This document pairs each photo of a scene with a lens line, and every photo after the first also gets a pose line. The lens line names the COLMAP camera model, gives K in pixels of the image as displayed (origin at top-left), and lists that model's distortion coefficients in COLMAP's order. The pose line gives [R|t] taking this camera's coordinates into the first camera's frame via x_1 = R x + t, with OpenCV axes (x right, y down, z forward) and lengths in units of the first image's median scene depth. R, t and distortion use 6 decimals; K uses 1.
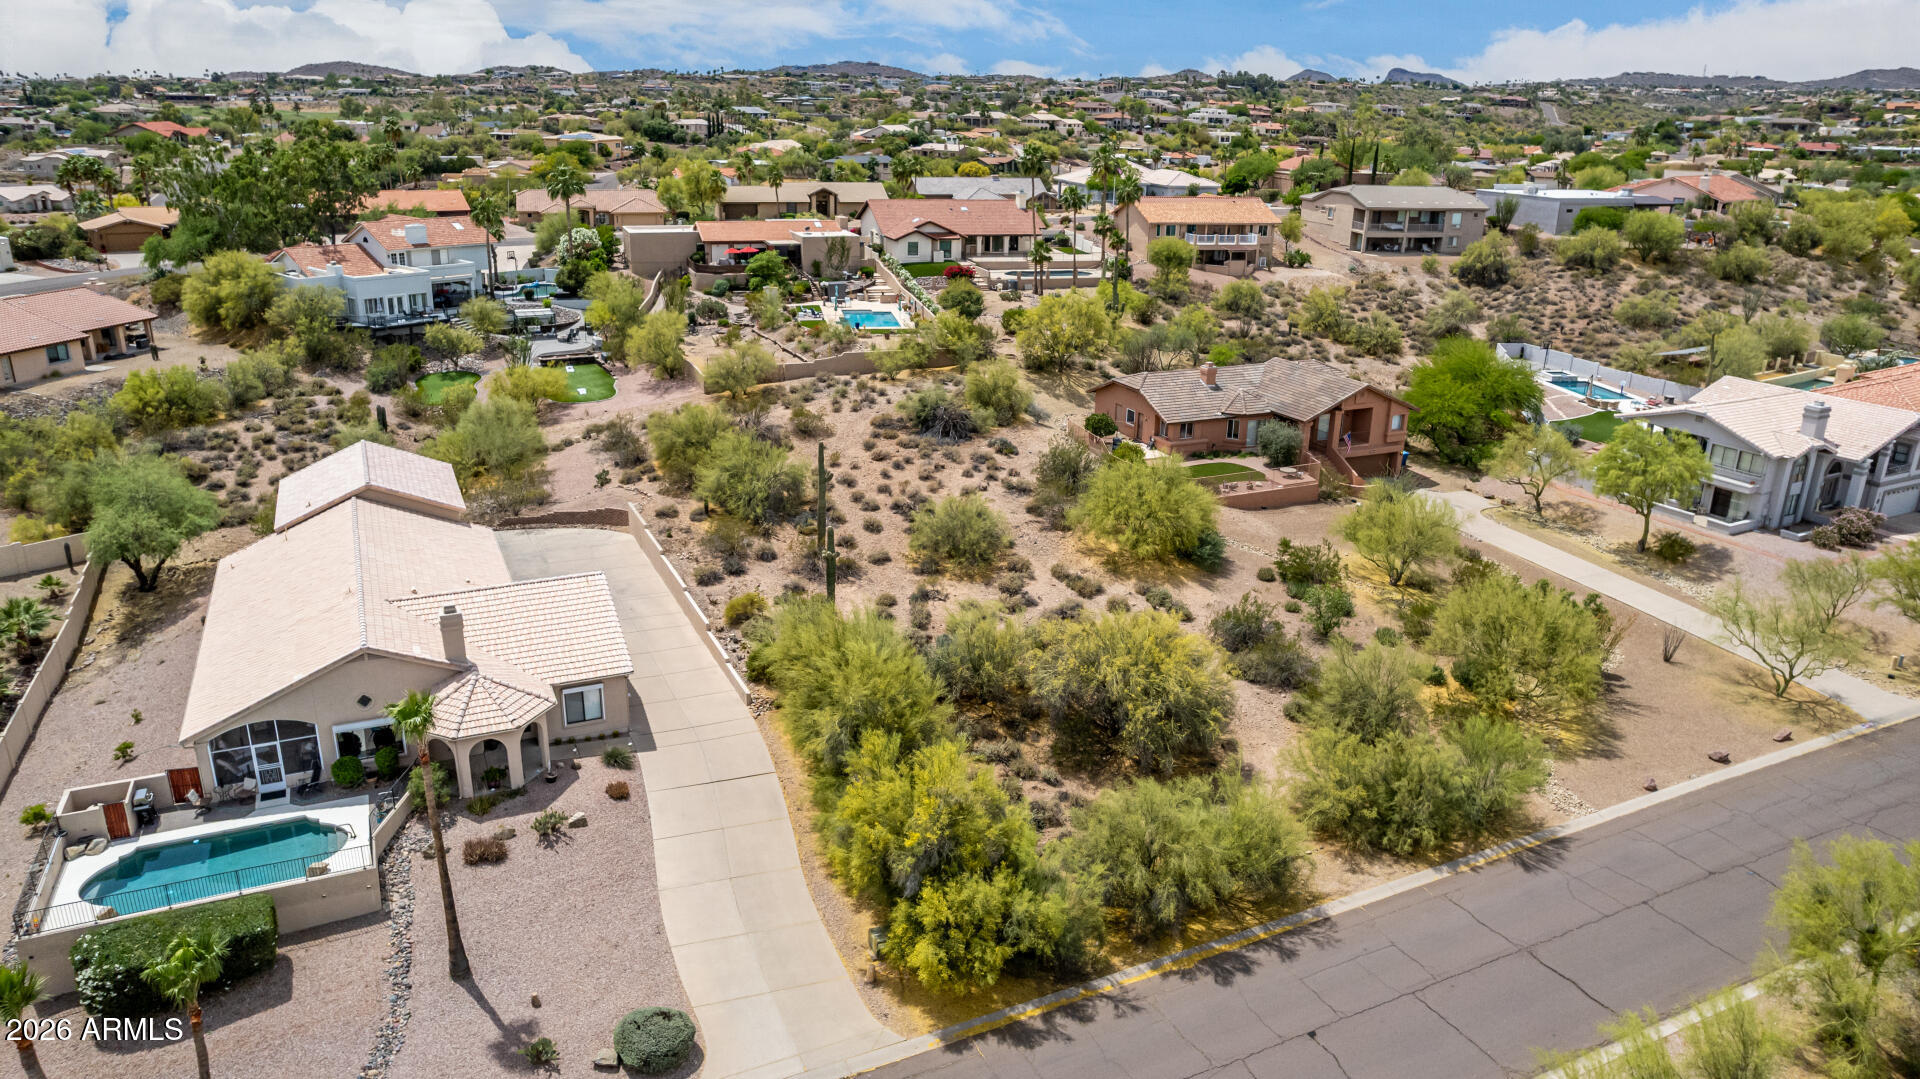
lens RADIAL K [[1279.4, 0, 985.8], [0, 1279.4, 542.5], [0, 0, 1]] dist [-0.071149, 0.057164]
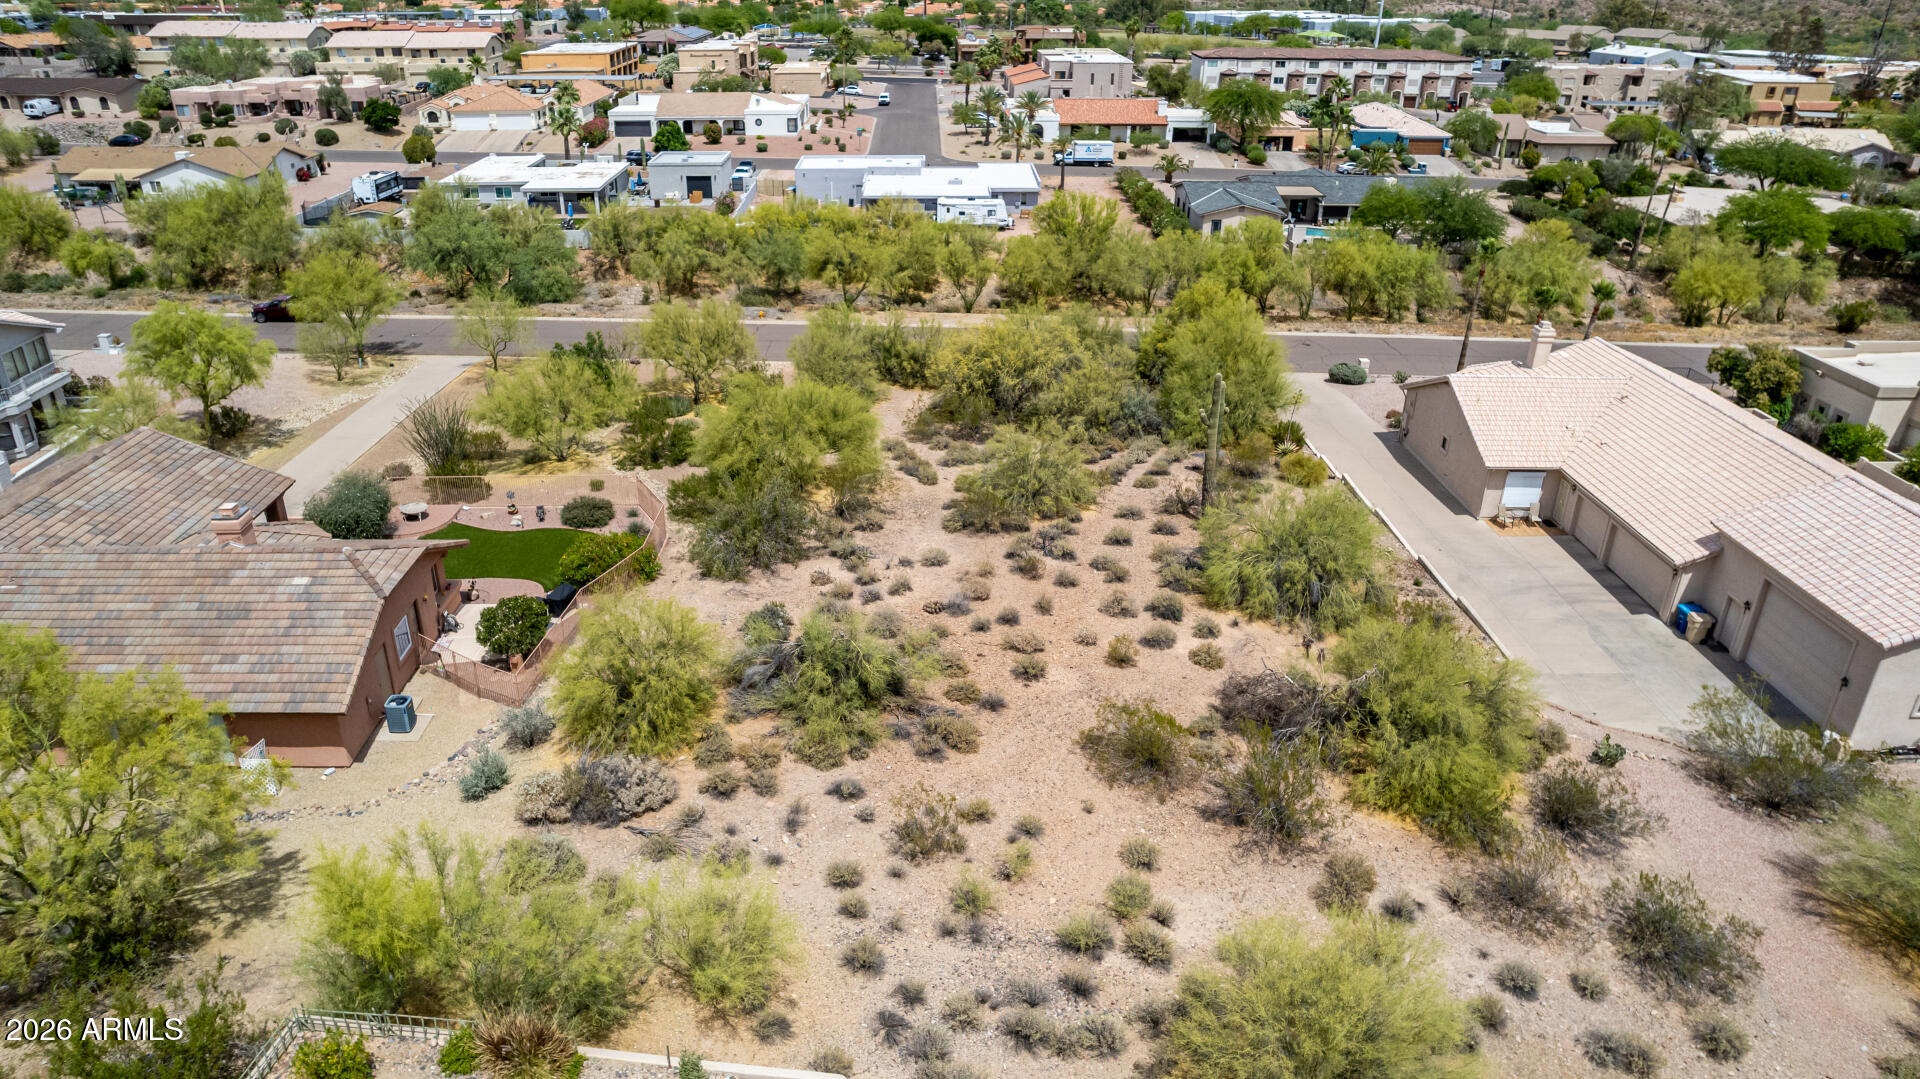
lens RADIAL K [[1259.7, 0, 917.7], [0, 1259.7, 553.4], [0, 0, 1]] dist [-0.075973, 0.070631]
pose [[-0.895497, -0.217486, 0.388310, -0.264068], [0.122851, 0.717791, 0.685334, -0.503331], [-0.427776, 0.661419, -0.616062, 1.508328]]
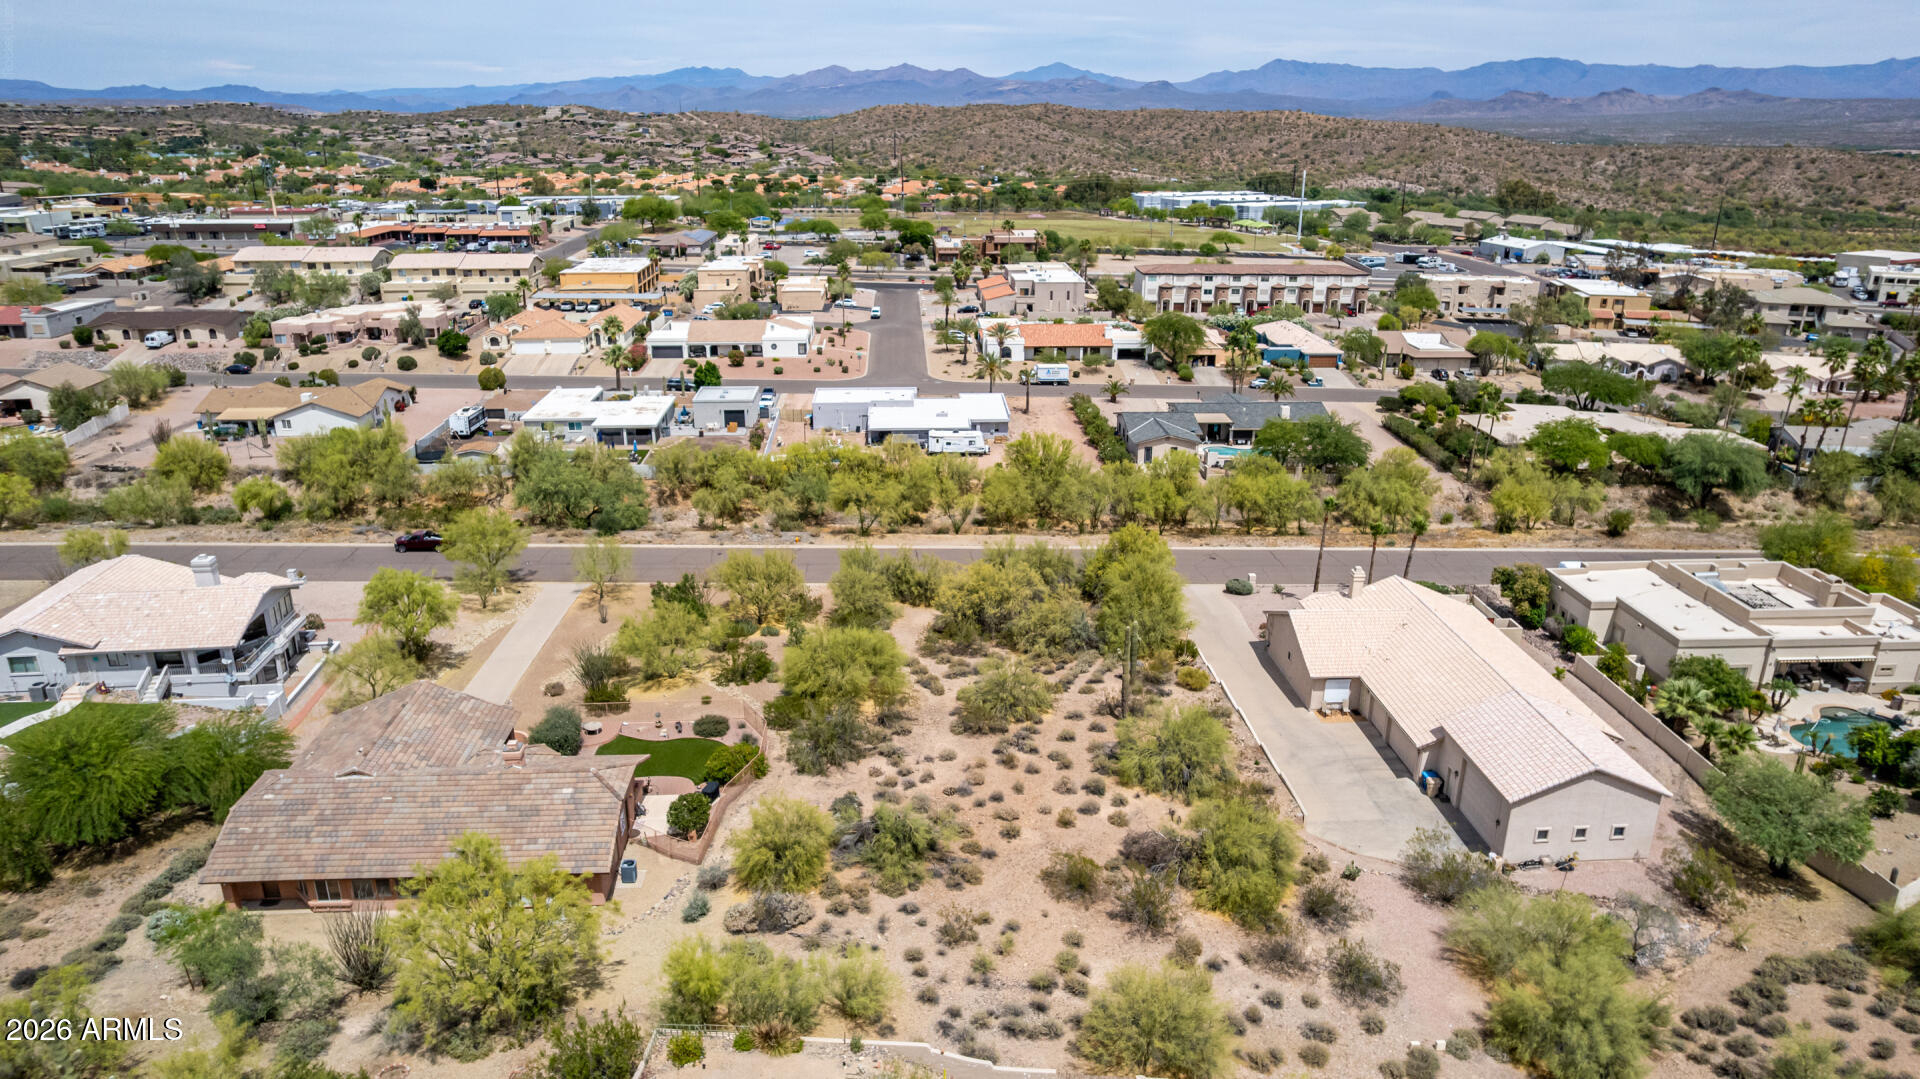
lens RADIAL K [[1226.7, 0, 967.0], [0, 1226.7, 551.1], [0, 0, 1]] dist [-0.071318, 0.061055]
pose [[-0.920244, -0.160903, 0.356736, -0.358958], [0.101539, 0.782177, 0.614727, -0.788346], [-0.377943, 0.601921, -0.703456, 1.693275]]
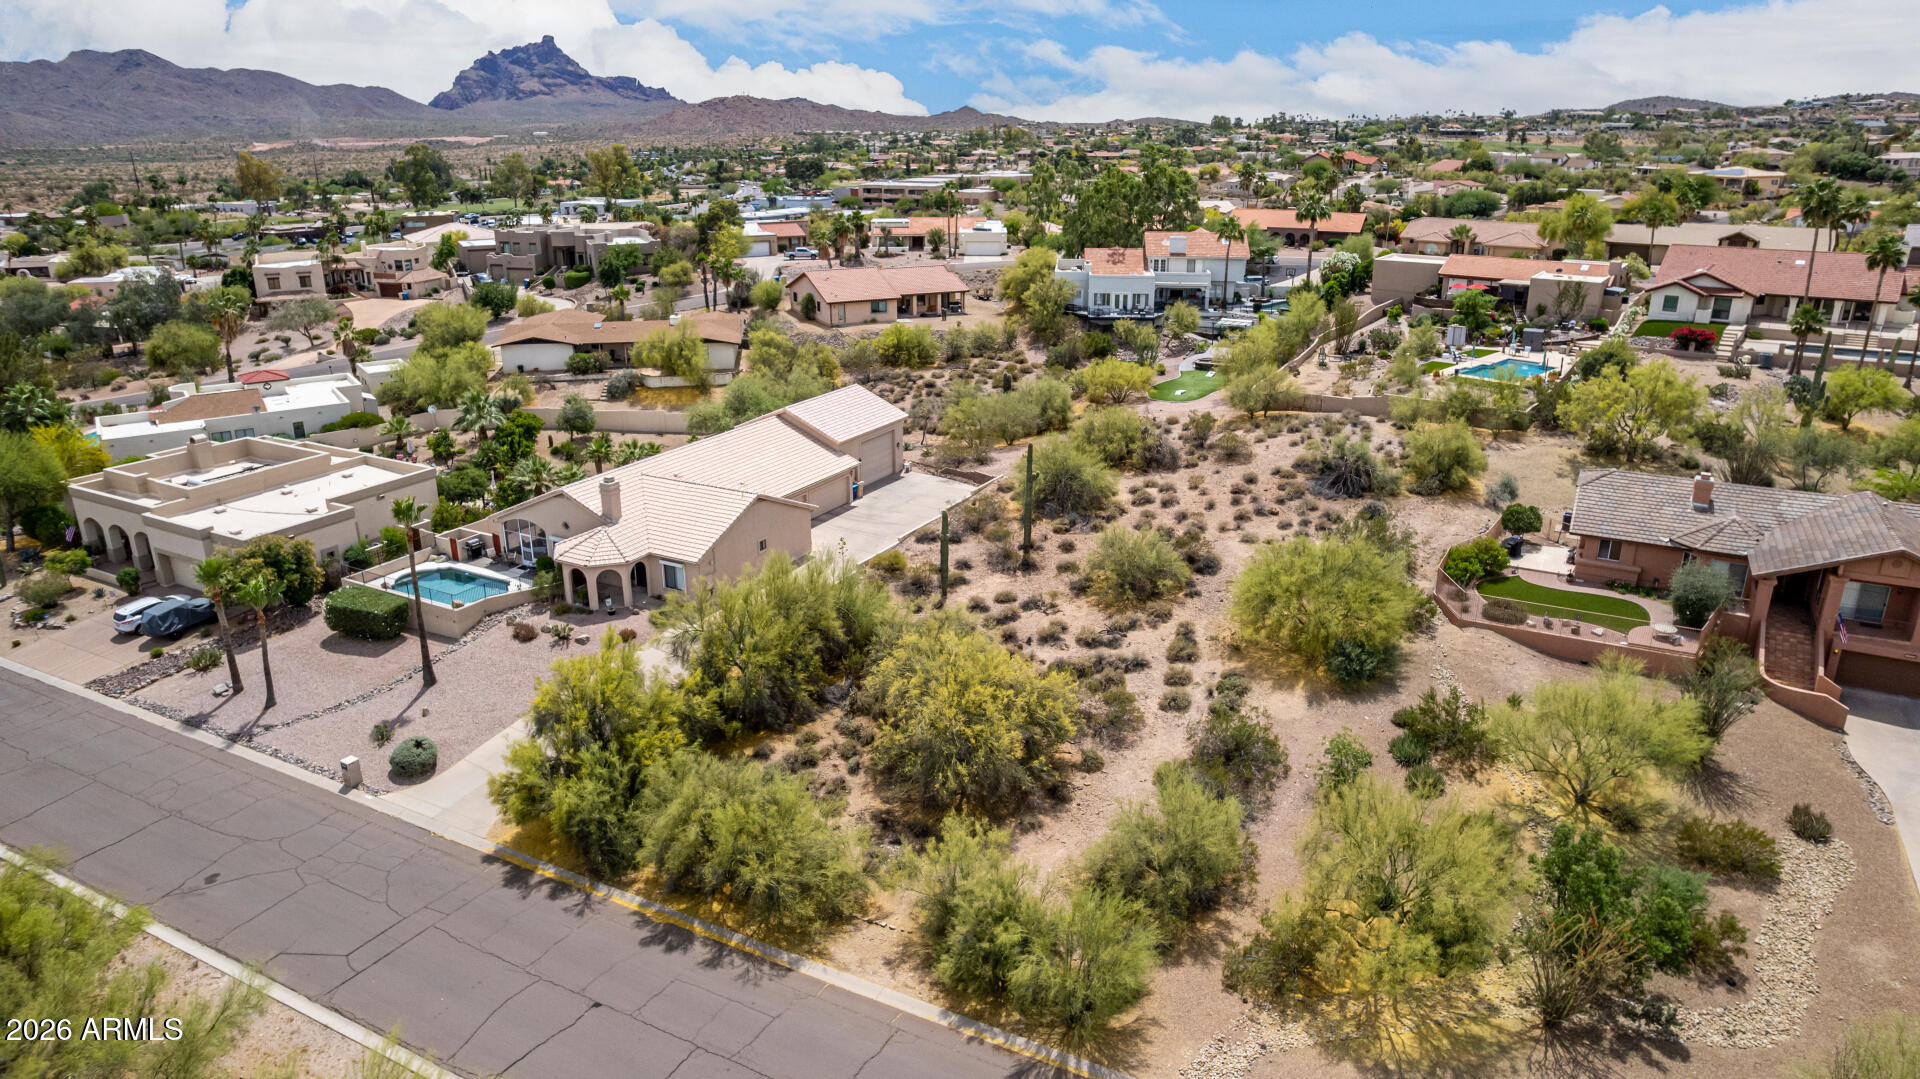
lens RADIAL K [[1226.7, 0, 967.0], [0, 1226.7, 551.1], [0, 0, 1]] dist [-0.071318, 0.061055]
pose [[0.573972, 0.247859, -0.780462, 0.624061], [-0.253037, 0.960131, 0.118828, -0.094074], [0.778799, 0.129282, 0.613806, 0.318495]]
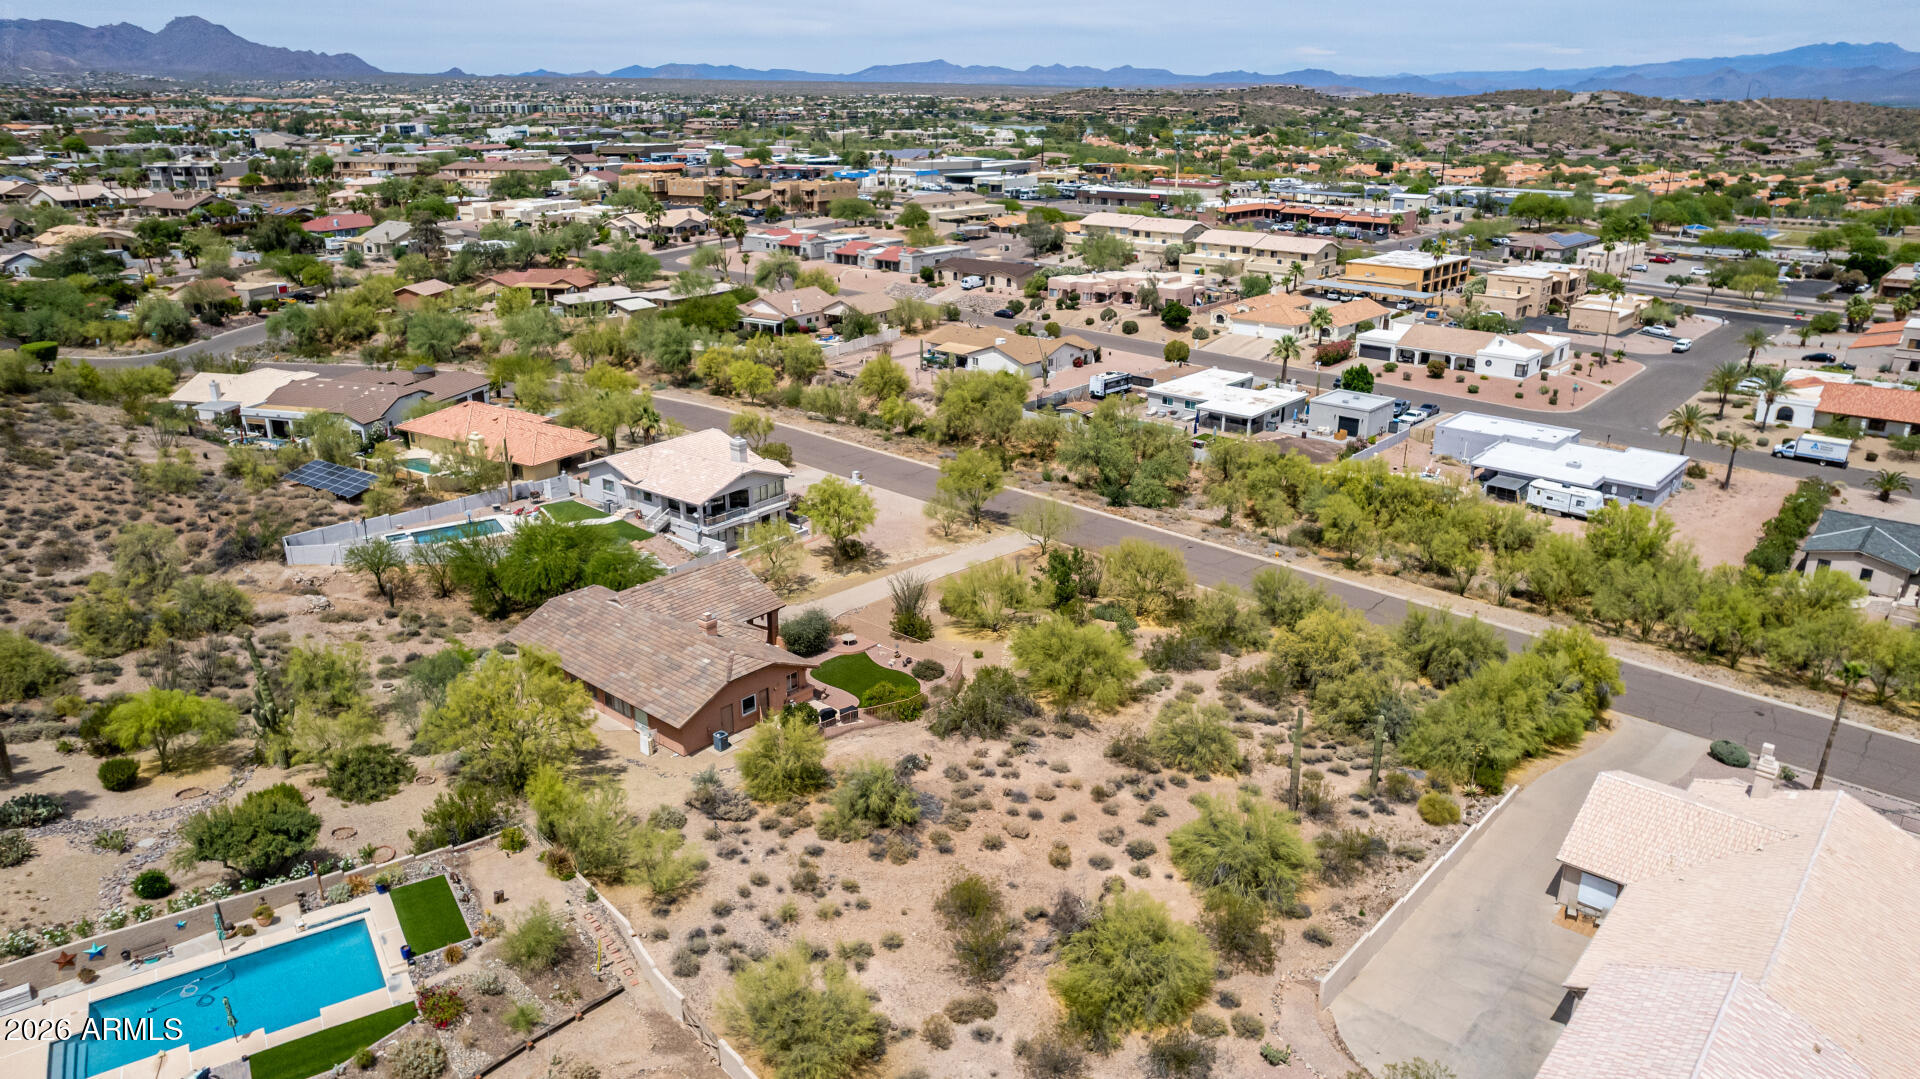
lens RADIAL K [[1259.7, 0, 917.7], [0, 1259.7, 553.4], [0, 0, 1]] dist [-0.075973, 0.070631]
pose [[-0.356620, -0.343601, 0.868769, -0.776676], [0.304185, 0.836537, 0.455717, -0.670730], [-0.883342, 0.426785, -0.193808, 1.315796]]
